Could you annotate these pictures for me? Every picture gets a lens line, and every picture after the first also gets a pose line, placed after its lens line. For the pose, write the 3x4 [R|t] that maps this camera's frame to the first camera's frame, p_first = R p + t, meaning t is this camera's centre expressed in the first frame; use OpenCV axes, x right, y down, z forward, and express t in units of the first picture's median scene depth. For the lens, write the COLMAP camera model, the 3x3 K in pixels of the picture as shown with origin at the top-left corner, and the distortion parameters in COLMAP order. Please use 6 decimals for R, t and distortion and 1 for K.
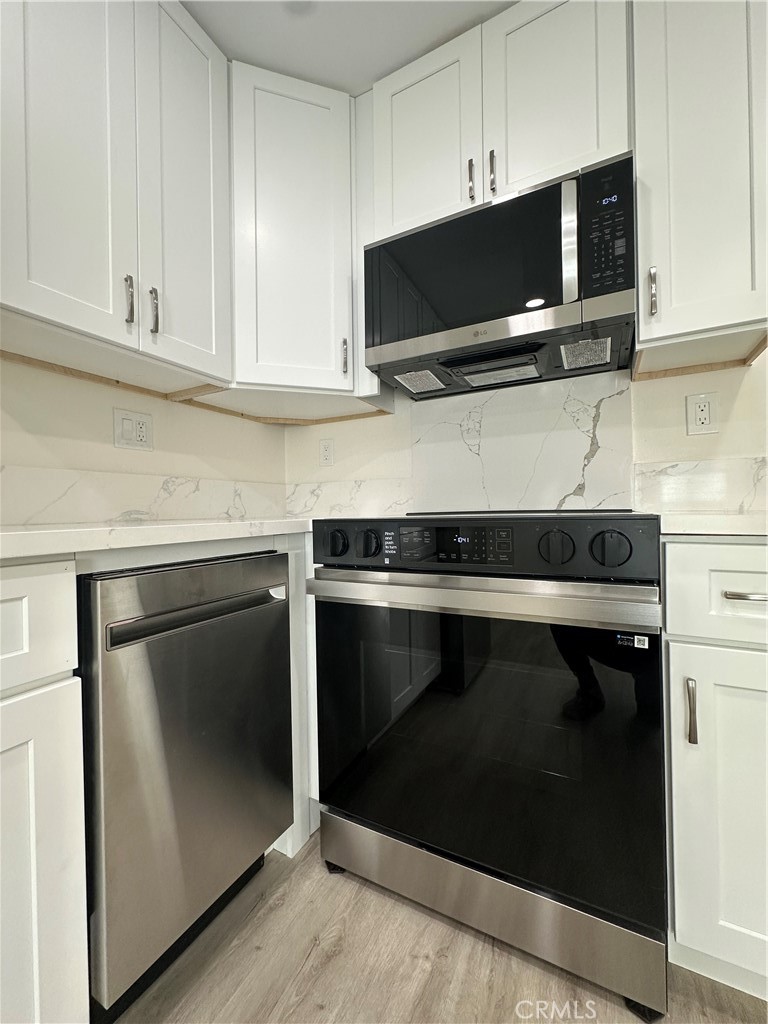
lens RADIAL K [[409.5, 0, 384.0], [0, 409.5, 511.6], [0, 0, 1]] dist [-0.009155, 0.002833]
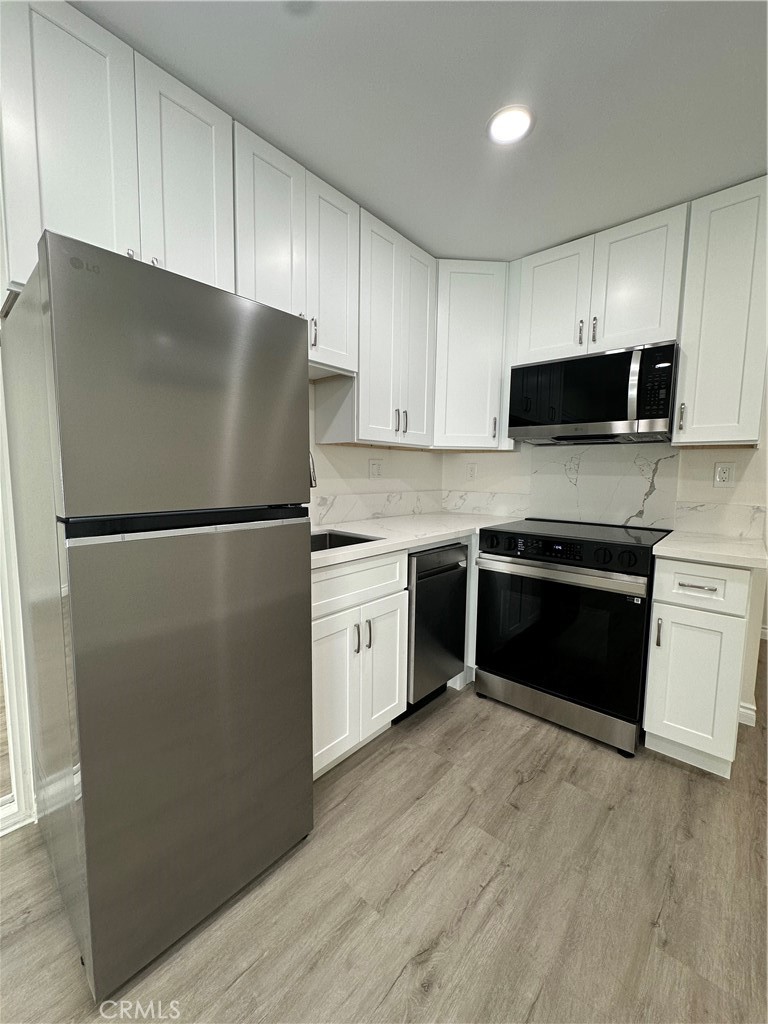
lens RADIAL K [[409.5, 0, 383.1], [0, 409.5, 510.7], [0, 0, 1]] dist [-0.009155, 0.002833]
pose [[0.970848, 0.054162, -0.233495, -0.174312], [-0.031841, 0.994645, 0.098326, -0.254476], [0.237570, -0.088025, 0.967374, -1.062271]]
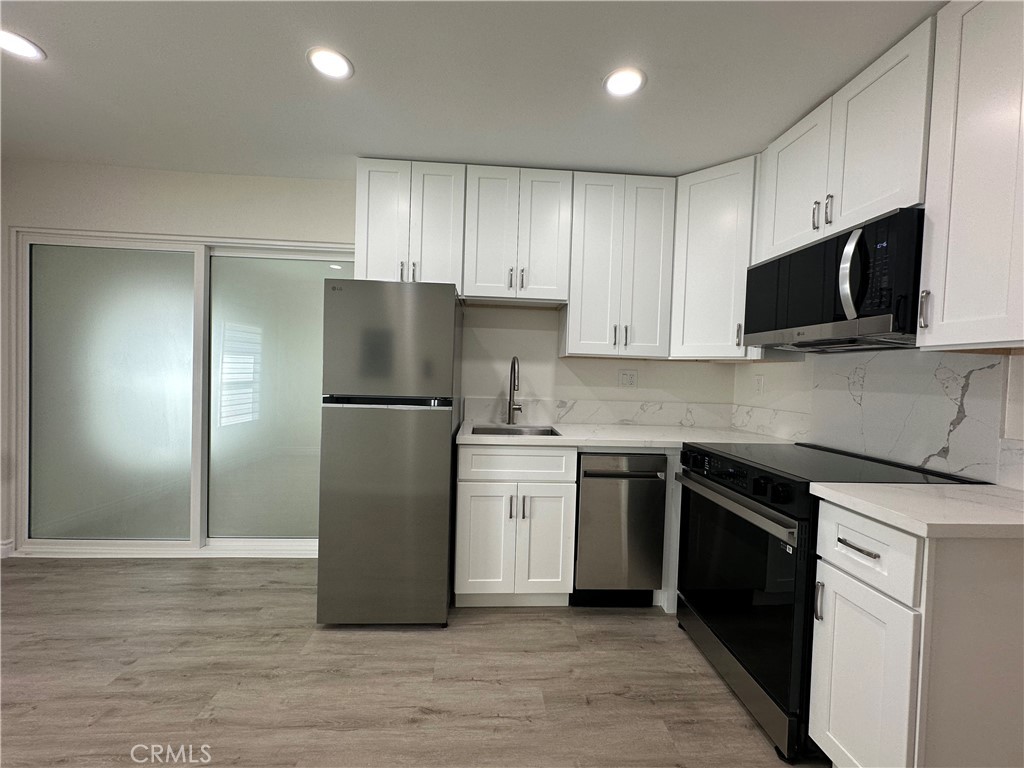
lens RADIAL K [[409.5, 0, 512.4], [0, 409.5, 383.6], [0, 0, 1]] dist [-0.009155, 0.002833]
pose [[0.520449, 0.055606, -0.852080, 1.044632], [-0.042578, 0.998326, 0.039143, -0.300637], [0.852831, 0.015908, 0.521945, -0.694768]]
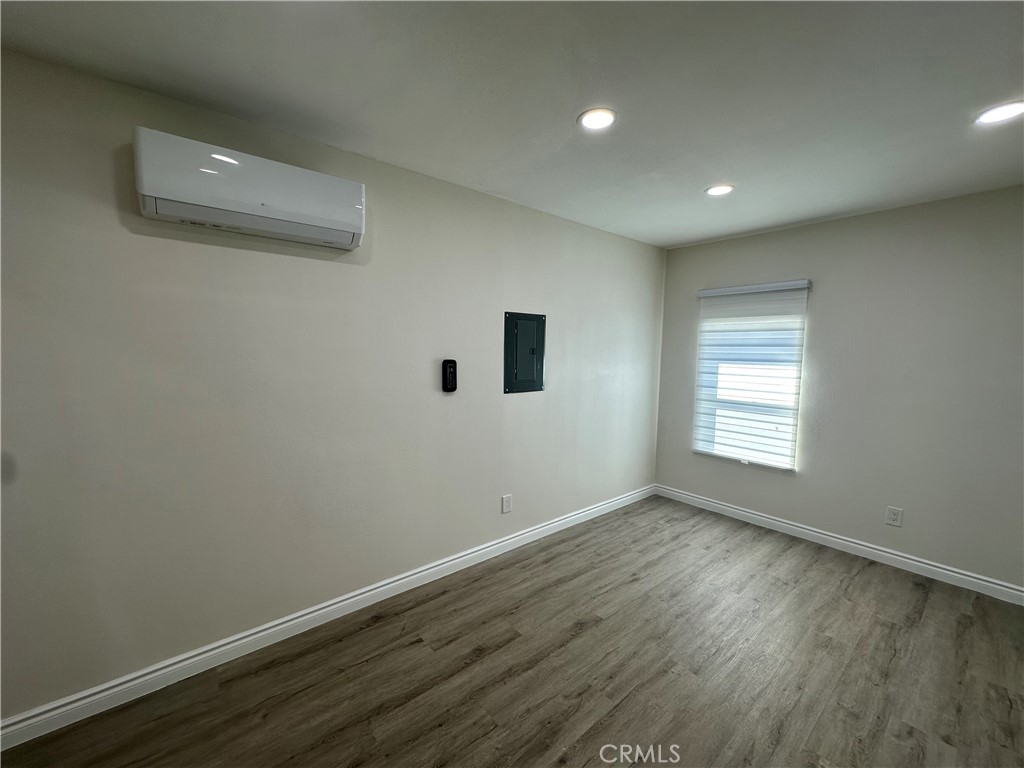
lens RADIAL K [[409.5, 0, 508.9], [0, 409.5, 389.4], [0, 0, 1]] dist [-0.009155, 0.002833]
pose [[-0.921065, -0.029871, 0.388261, -0.102233], [0.007226, 0.995571, 0.093735, -0.498584], [-0.389341, 0.089142, -0.916770, 0.728127]]
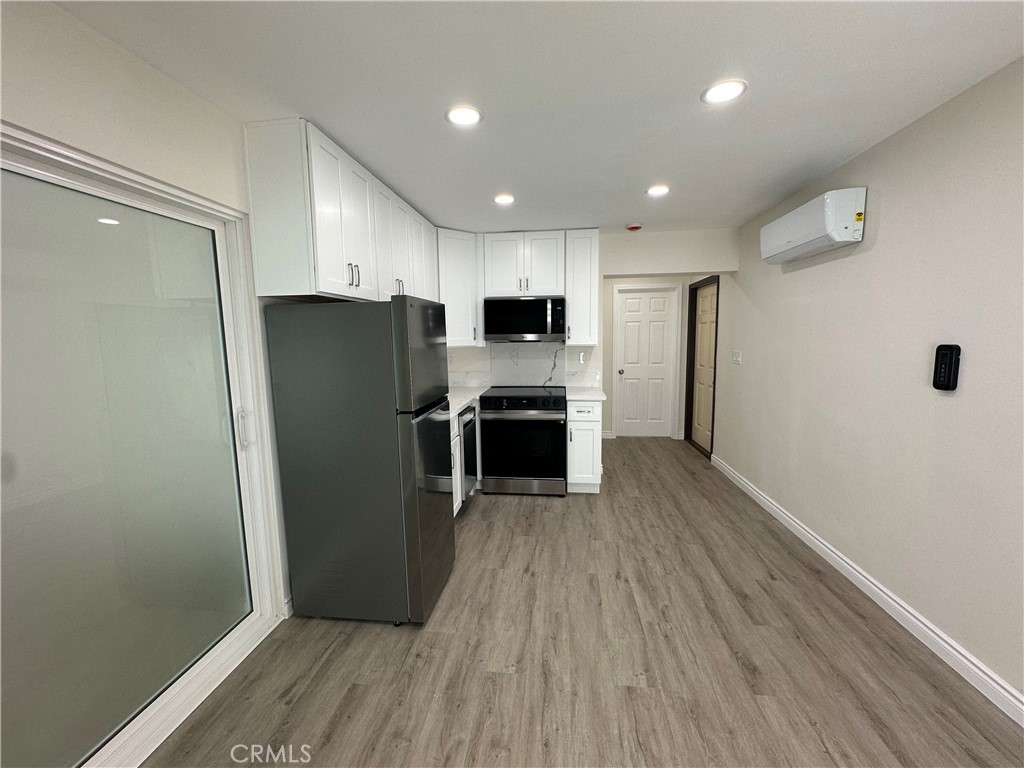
lens RADIAL K [[409.5, 0, 510.0], [0, 409.5, 383.3], [0, 0, 1]] dist [-0.009155, 0.002833]
pose [[0.936347, -0.036341, 0.349191, -1.153655], [-0.001910, 0.994086, 0.108579, -0.469710], [-0.351072, -0.102334, 0.930740, -2.307970]]
